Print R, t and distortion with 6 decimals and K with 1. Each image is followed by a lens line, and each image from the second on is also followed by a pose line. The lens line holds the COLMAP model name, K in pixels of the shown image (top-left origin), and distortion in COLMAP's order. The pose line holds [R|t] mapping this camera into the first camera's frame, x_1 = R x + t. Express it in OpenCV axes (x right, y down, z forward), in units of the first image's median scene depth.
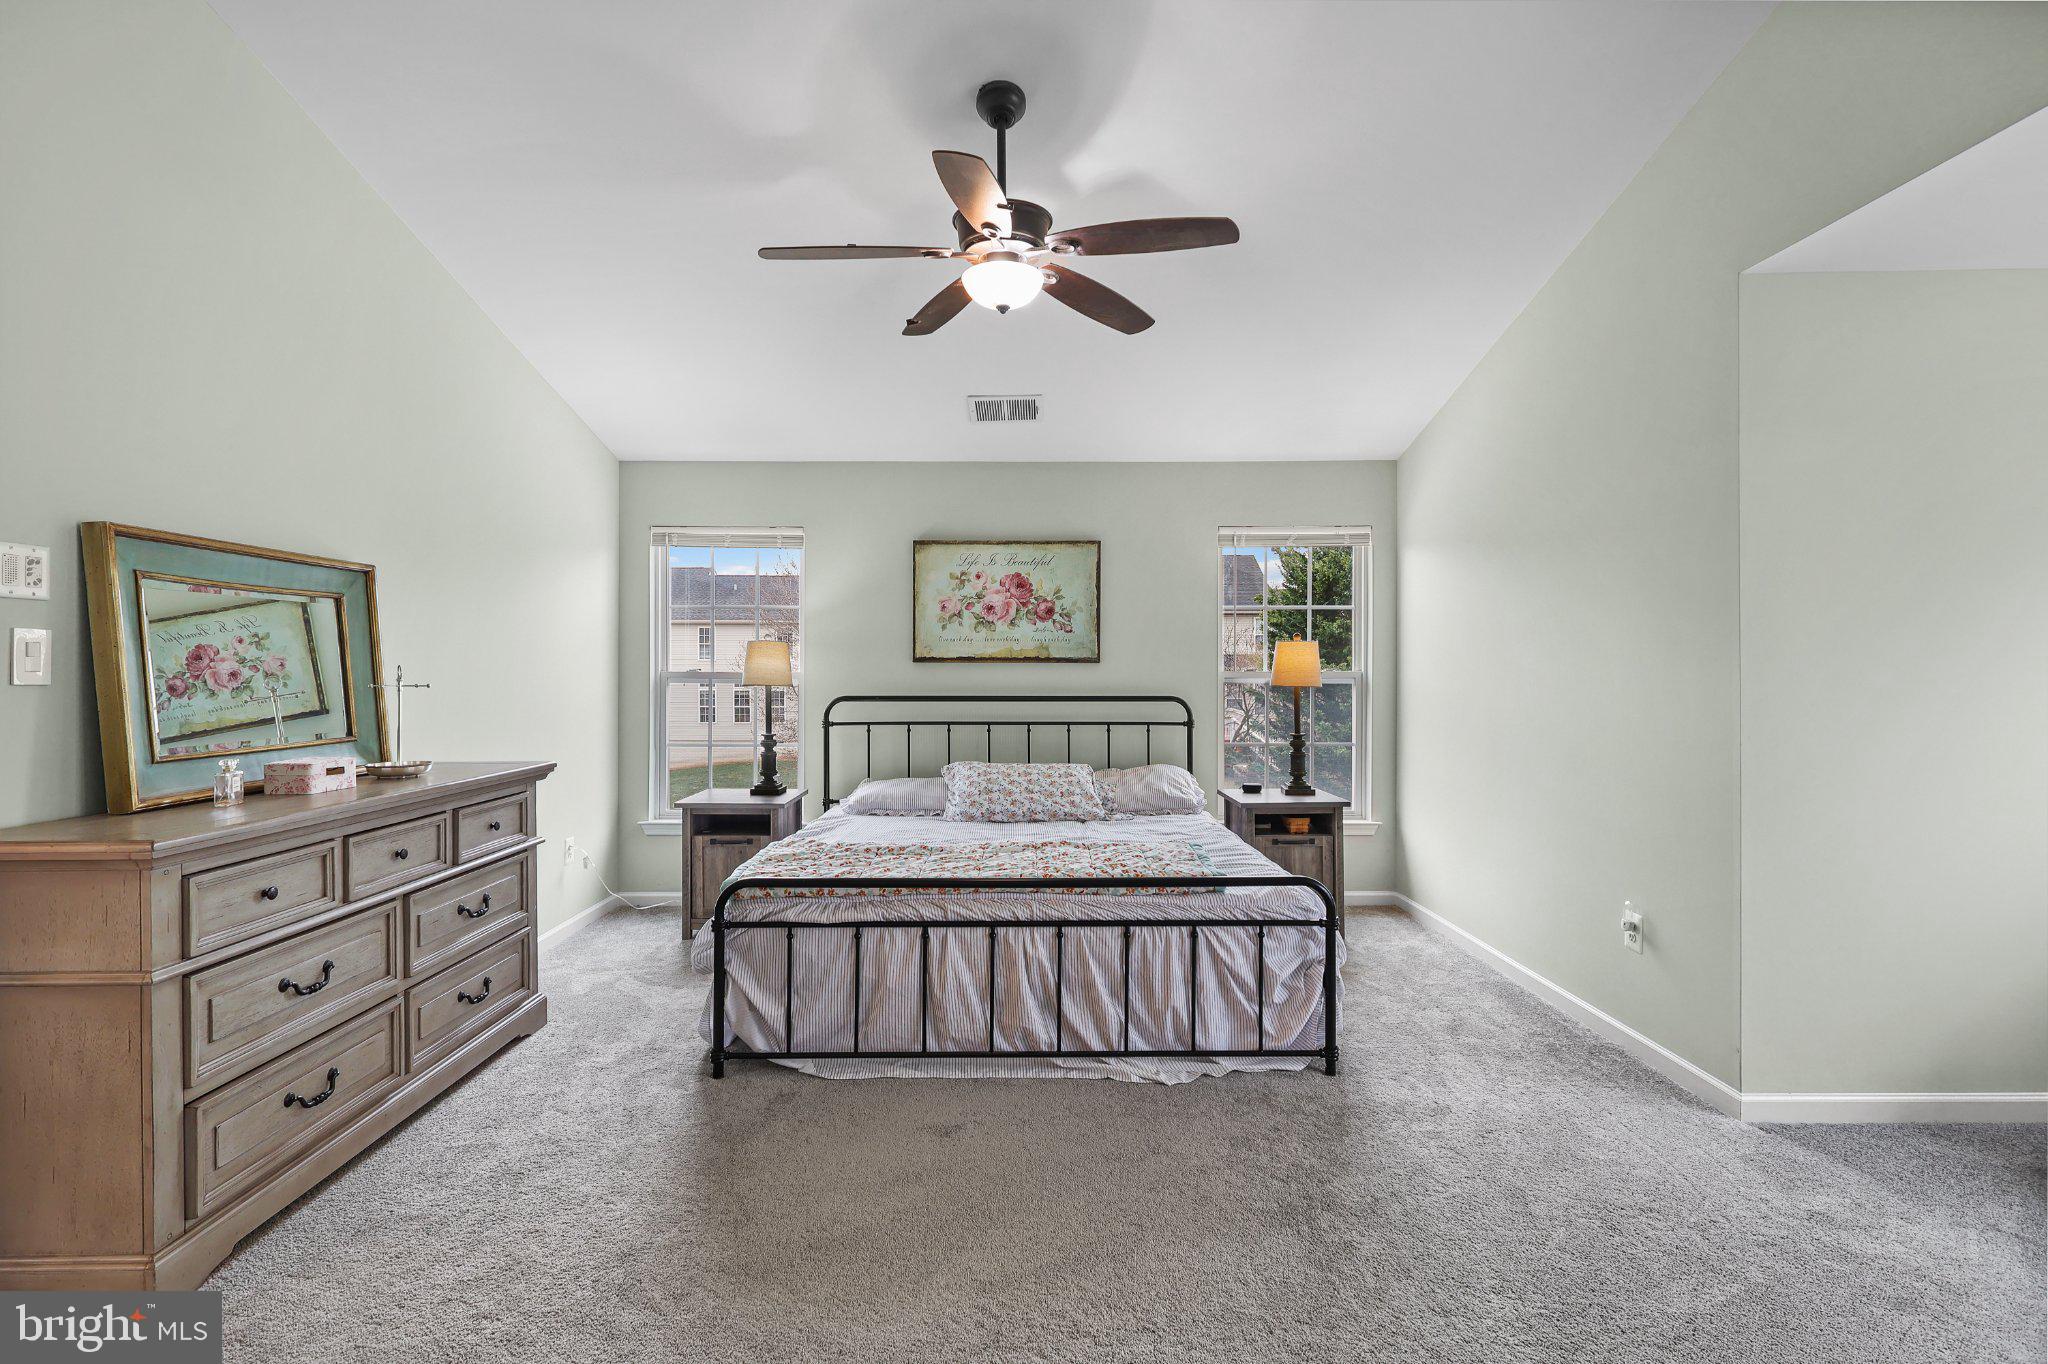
lens RADIAL K [[940.6, 0, 1021.1], [0, 940.6, 677.7], [0, 0, 1]] dist [-0.004012, 0.001038]
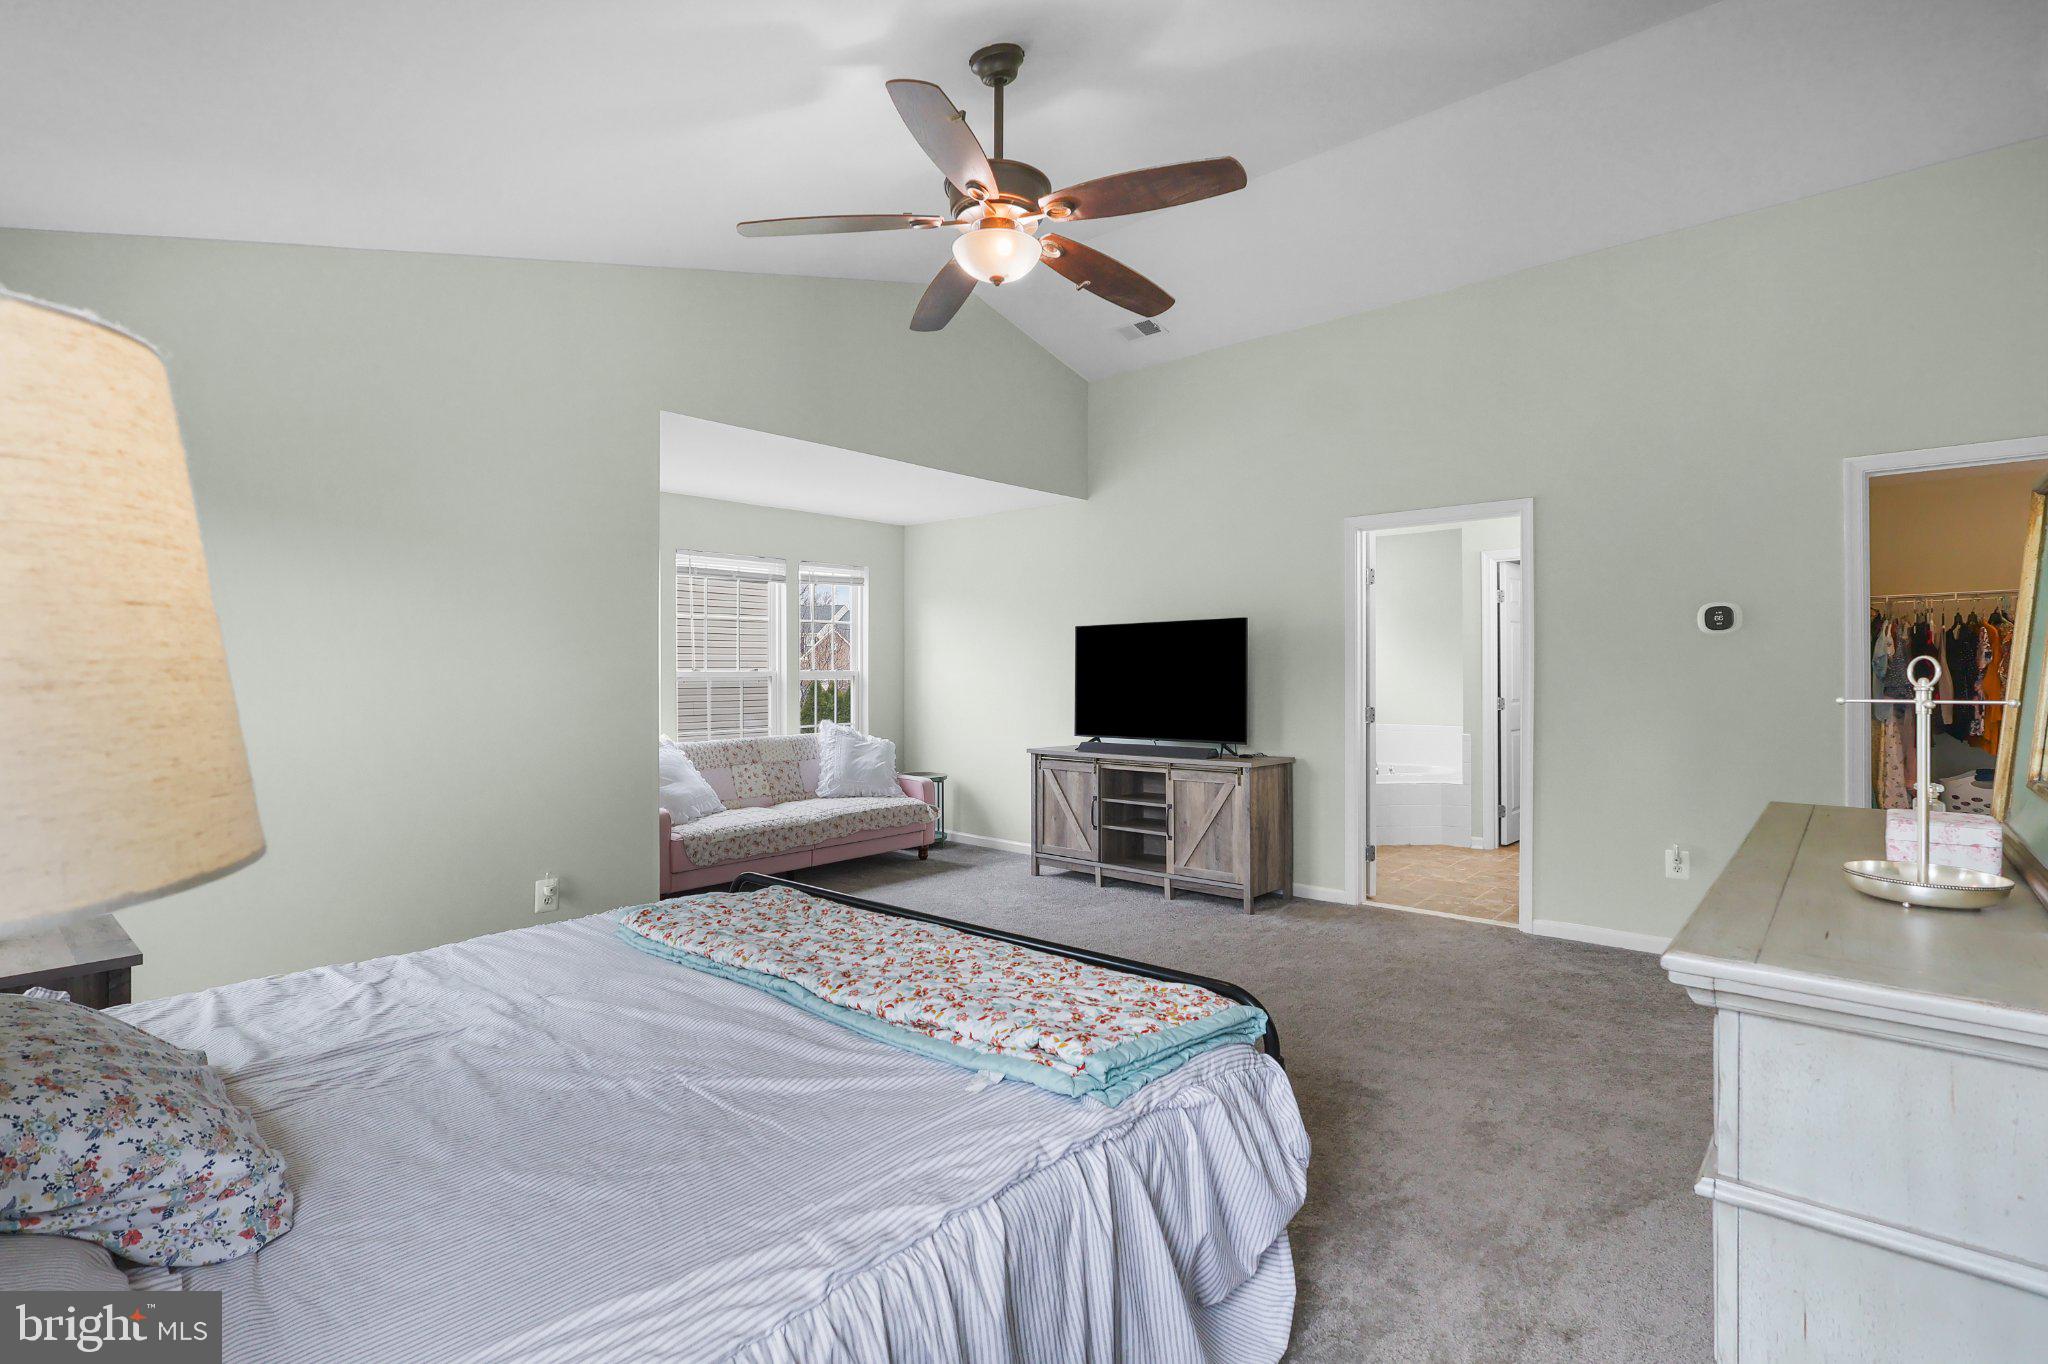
lens RADIAL K [[998.1, 0, 1018.5], [0, 998.1, 675.7], [0, 0, 1]] dist [-0.000181, 0.000045]
pose [[-0.752469, 0.002031, 0.658624, -0.653304], [0.010996, 0.999895, 0.009480, -0.012129], [-0.658535, 0.014375, -0.752412, 1.632153]]
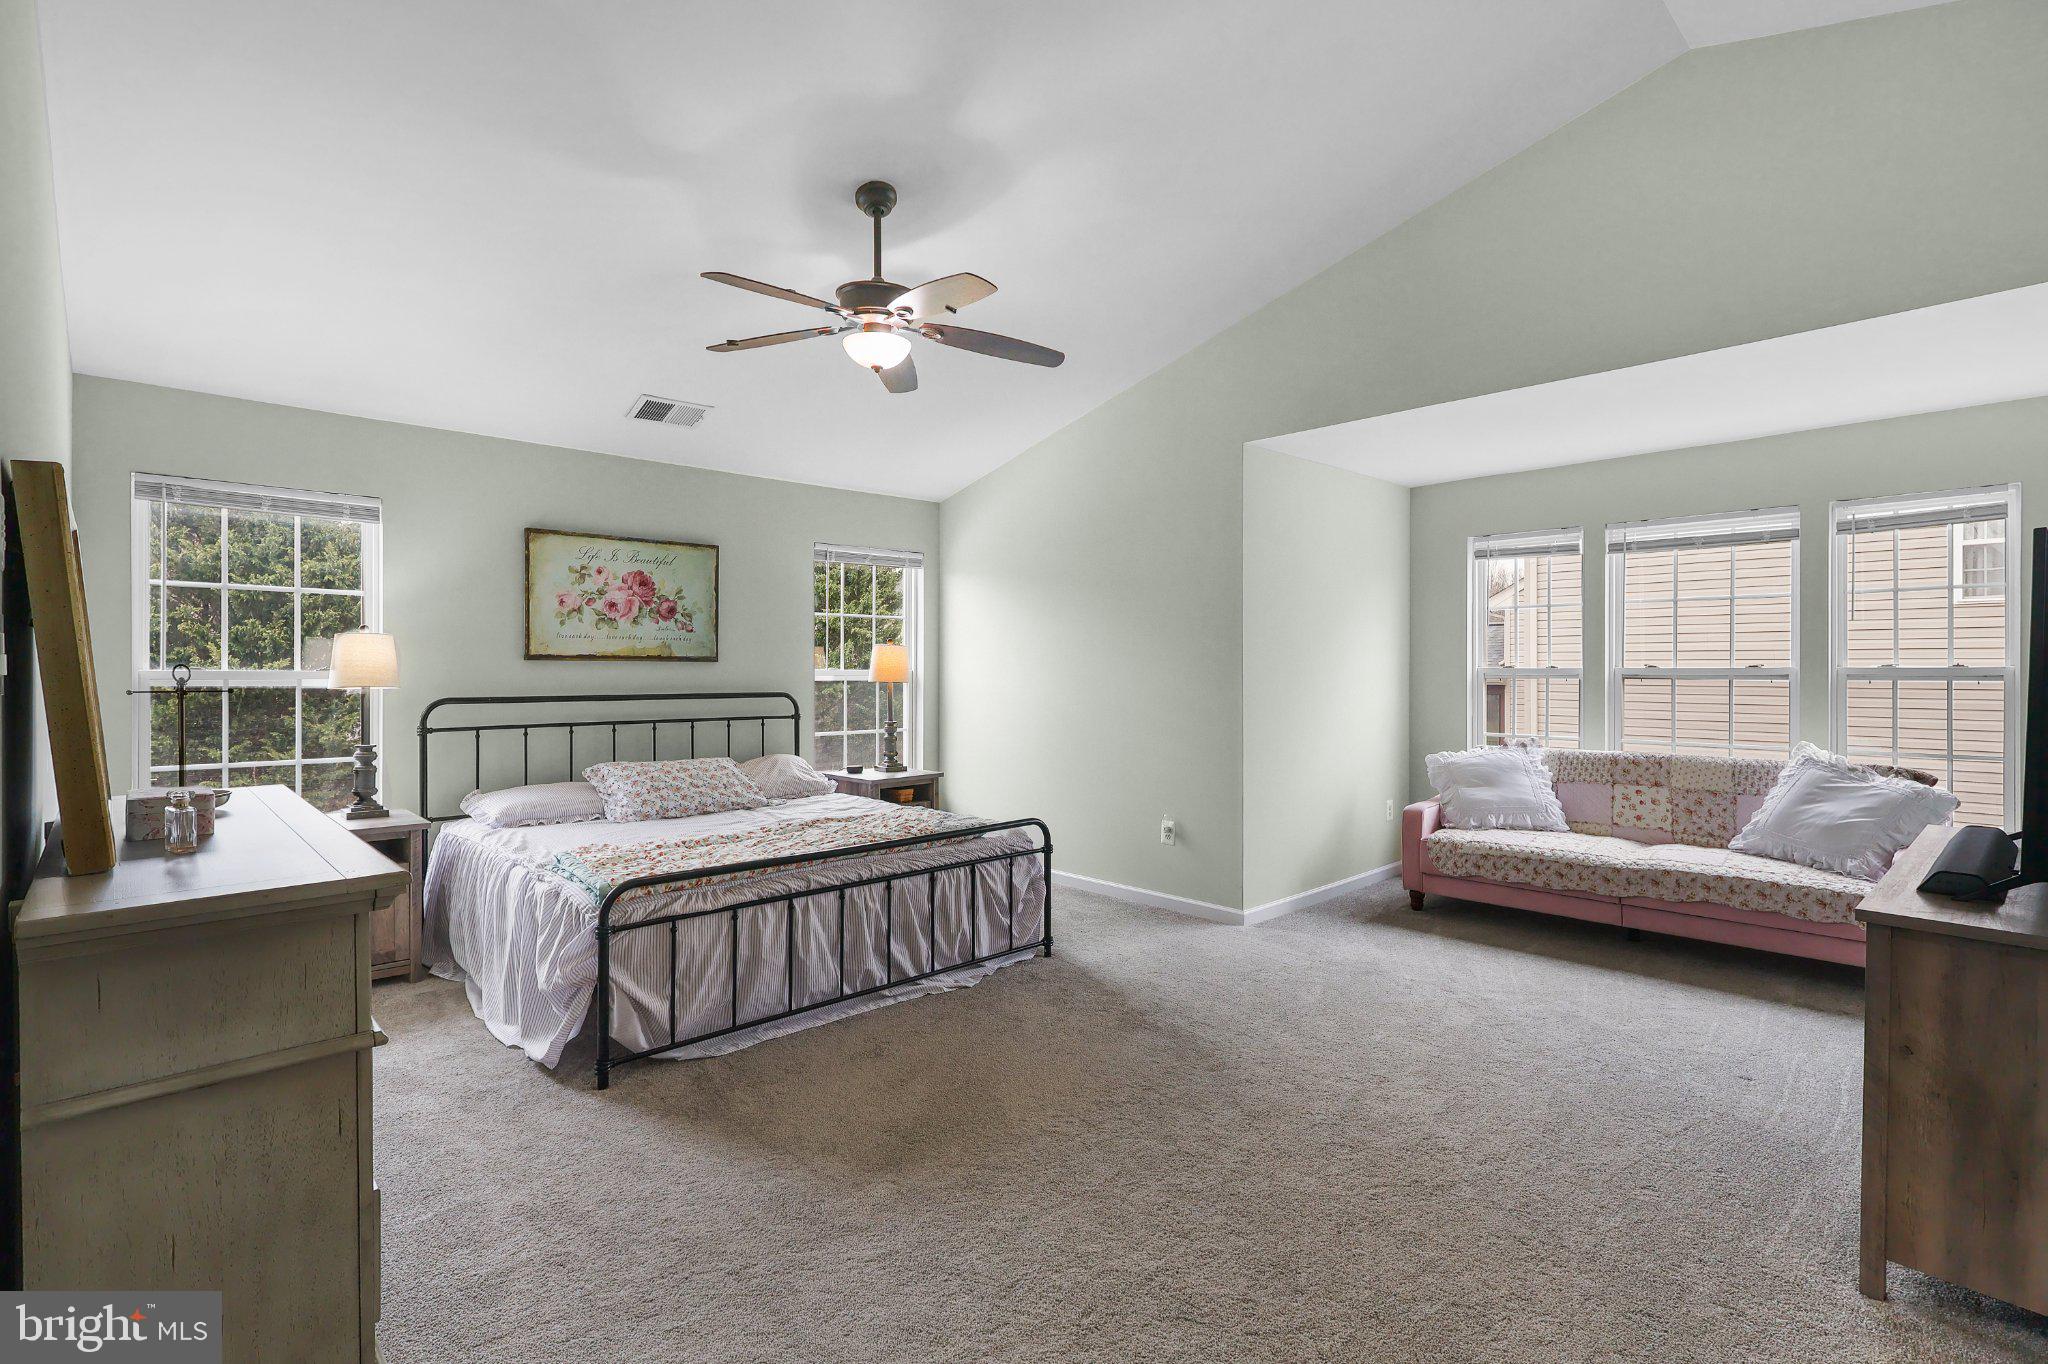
lens RADIAL K [[940.6, 0, 1026.4], [0, 940.6, 678.2], [0, 0, 1]] dist [-0.004012, 0.001038]
pose [[0.731718, -0.005978, 0.681581, -0.647213], [0.004367, 0.999982, 0.004082, -0.000447], [-0.681594, -0.000010, 0.731731, -0.008214]]
